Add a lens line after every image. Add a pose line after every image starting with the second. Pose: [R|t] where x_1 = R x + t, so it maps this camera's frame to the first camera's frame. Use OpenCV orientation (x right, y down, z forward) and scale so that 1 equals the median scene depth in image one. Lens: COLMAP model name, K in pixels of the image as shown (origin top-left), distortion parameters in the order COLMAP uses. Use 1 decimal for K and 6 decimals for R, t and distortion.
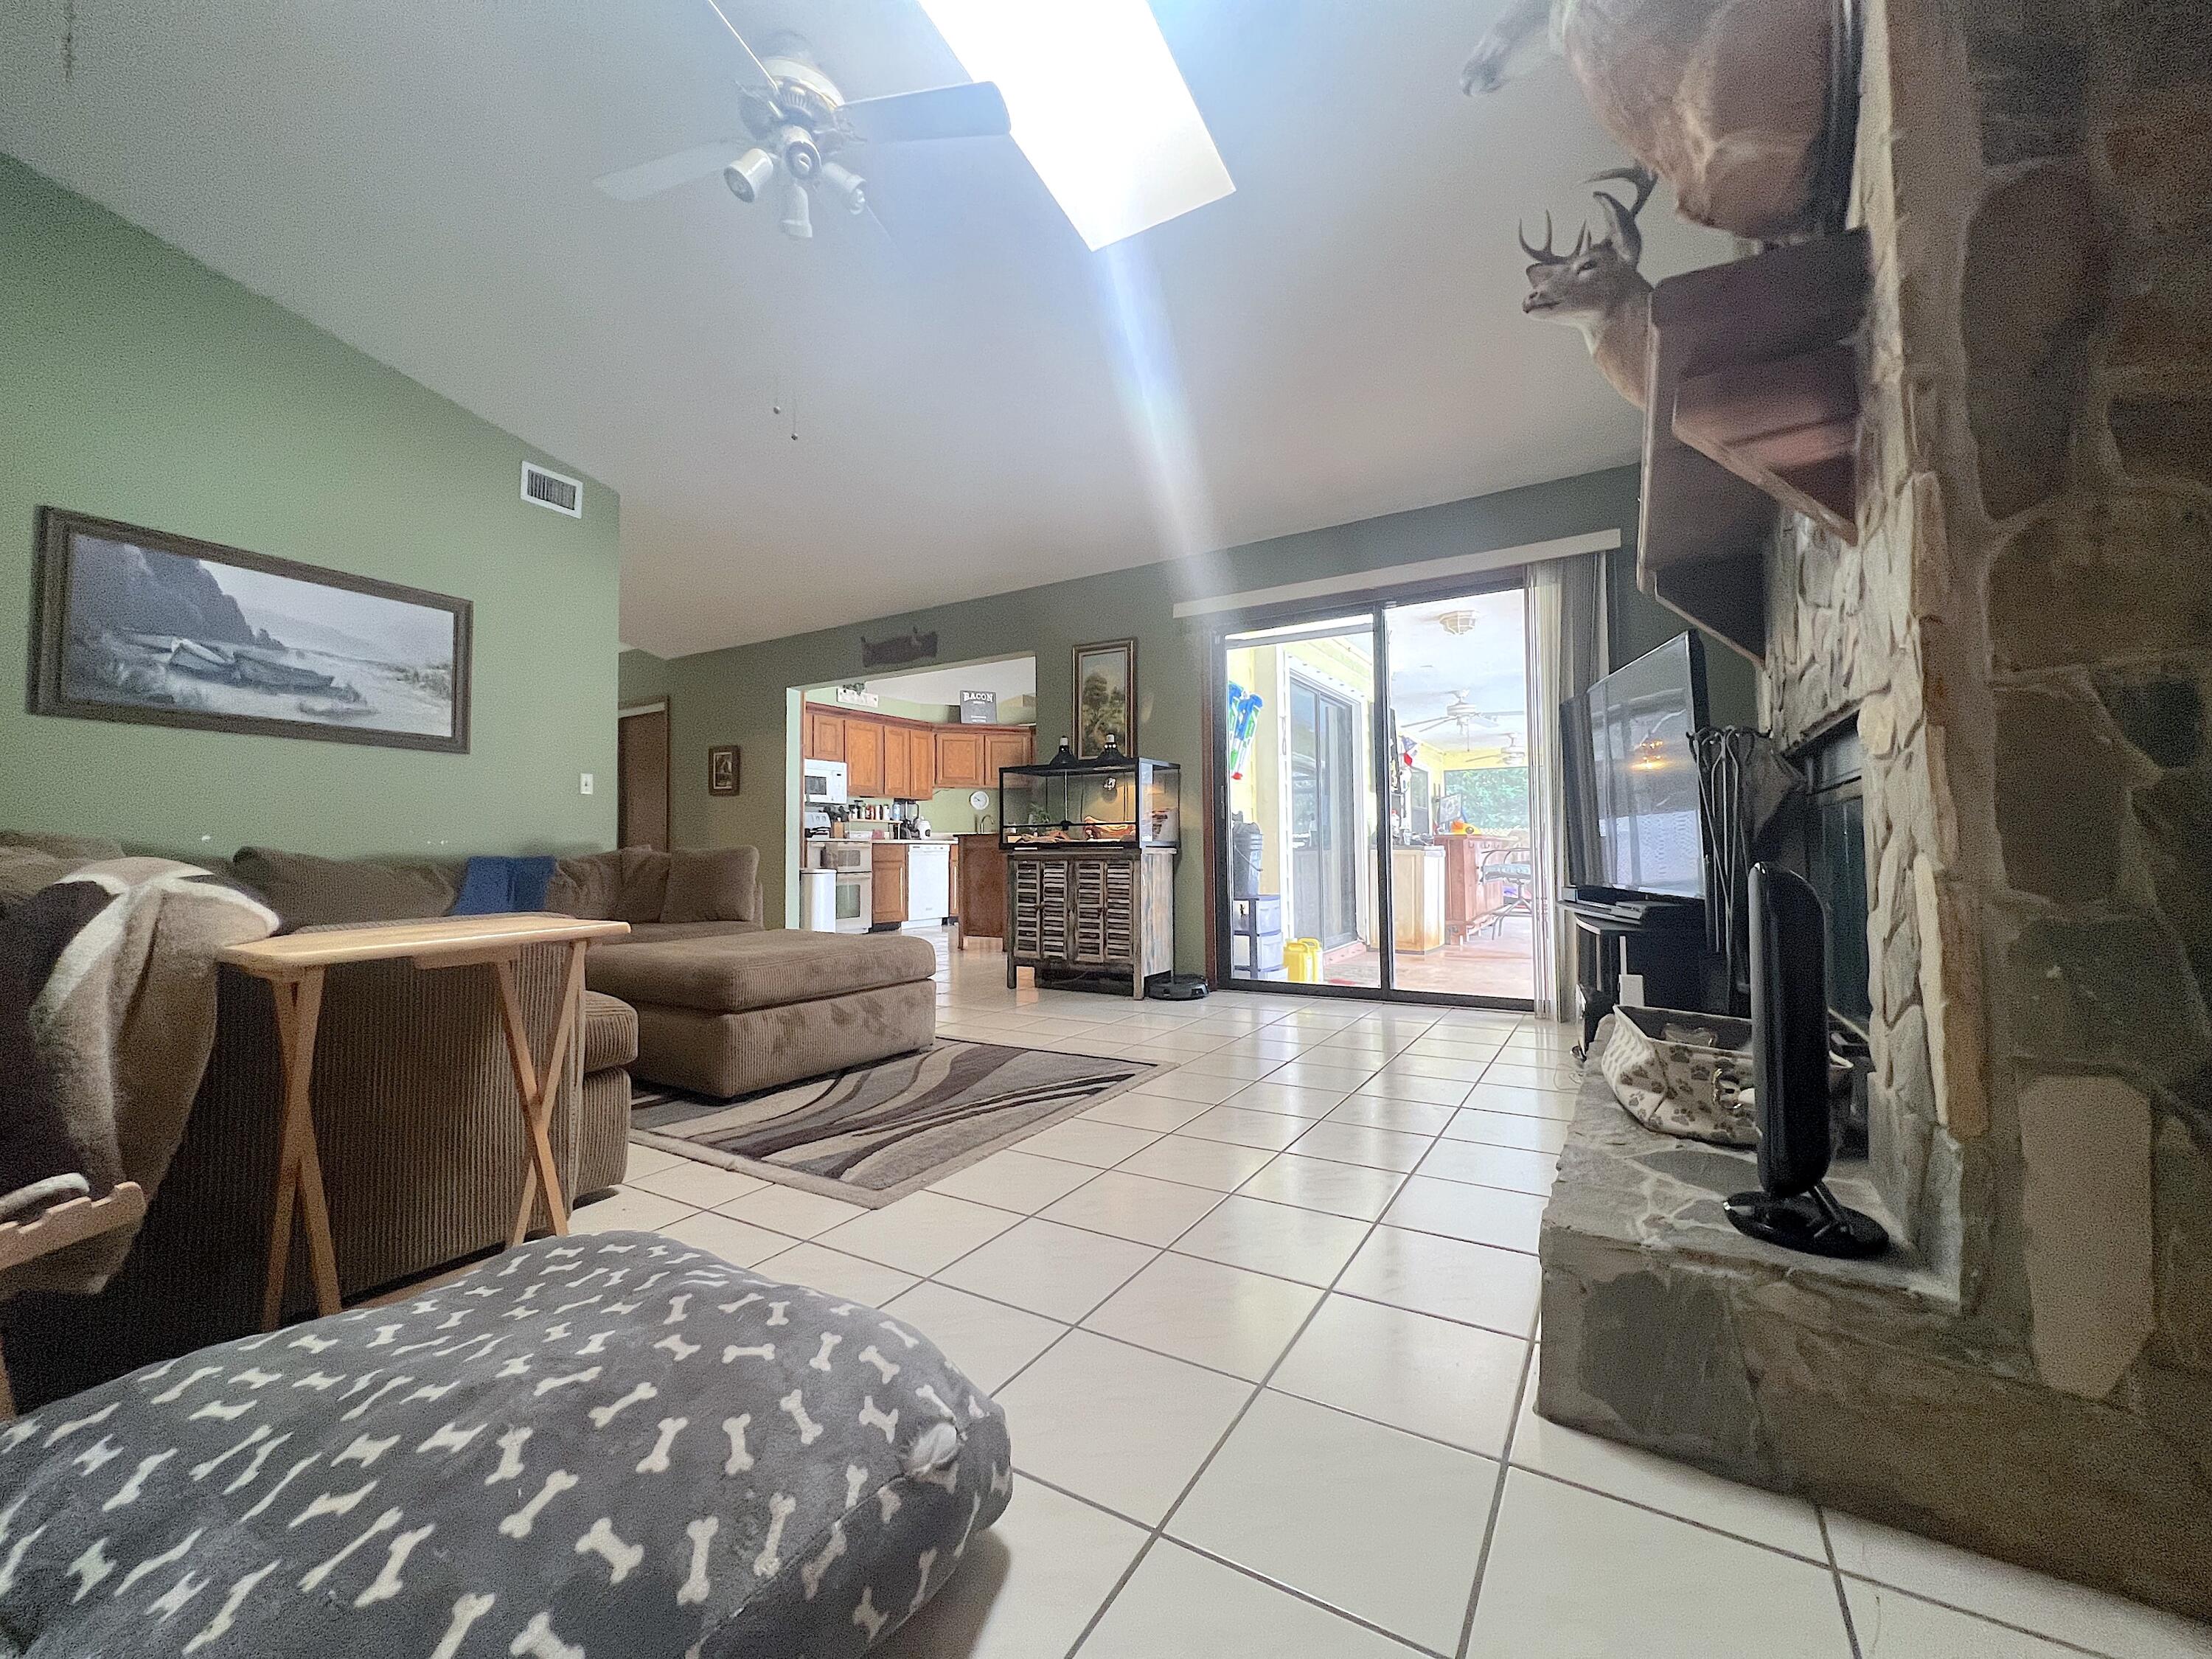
lens RADIAL K [[893.3, 0, 1109.5], [0, 893.3, 828.2], [0, 0, 1]] dist [-0.000125, 0.000231]
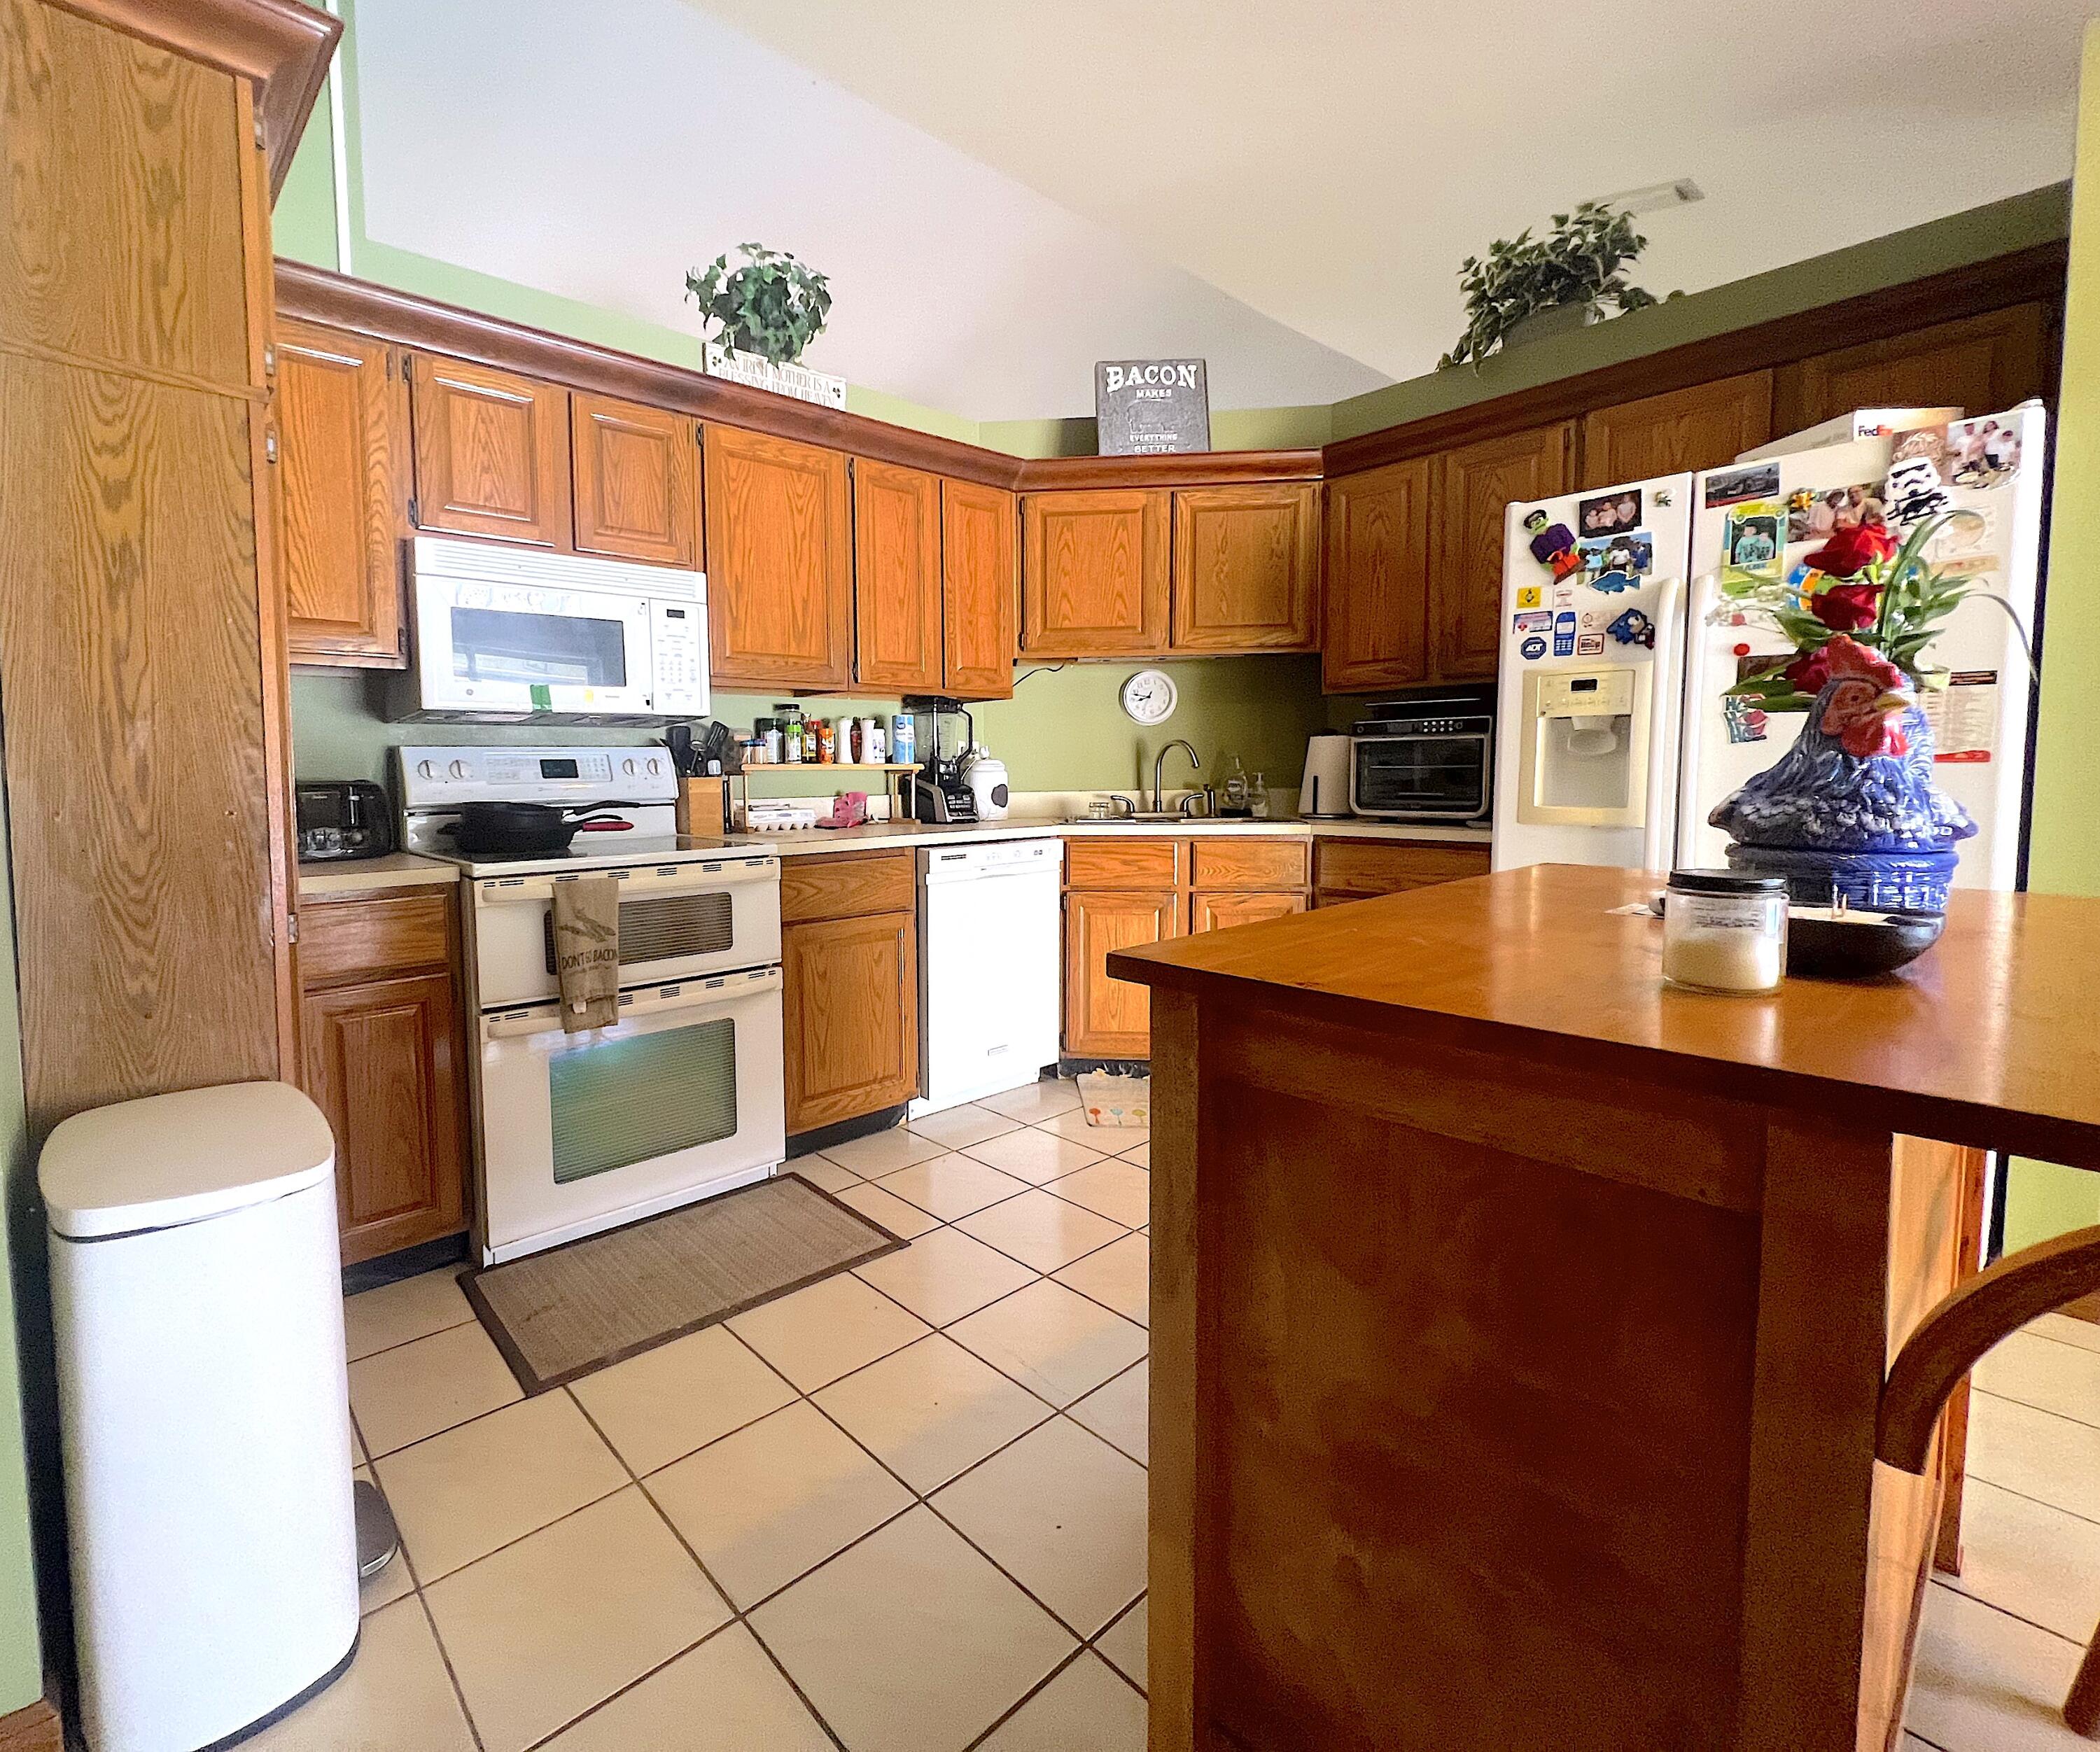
lens RADIAL K [[965.1, 0, 891.5], [0, 965.1, 846.7], [0, 0, 1]] dist [0.000268, 0.000014]
pose [[0.939744, 0.018964, -0.341352, -0.118929], [0.017589, 0.994456, 0.103669, -0.015082], [0.341426, -0.103426, 0.934201, 0.654018]]
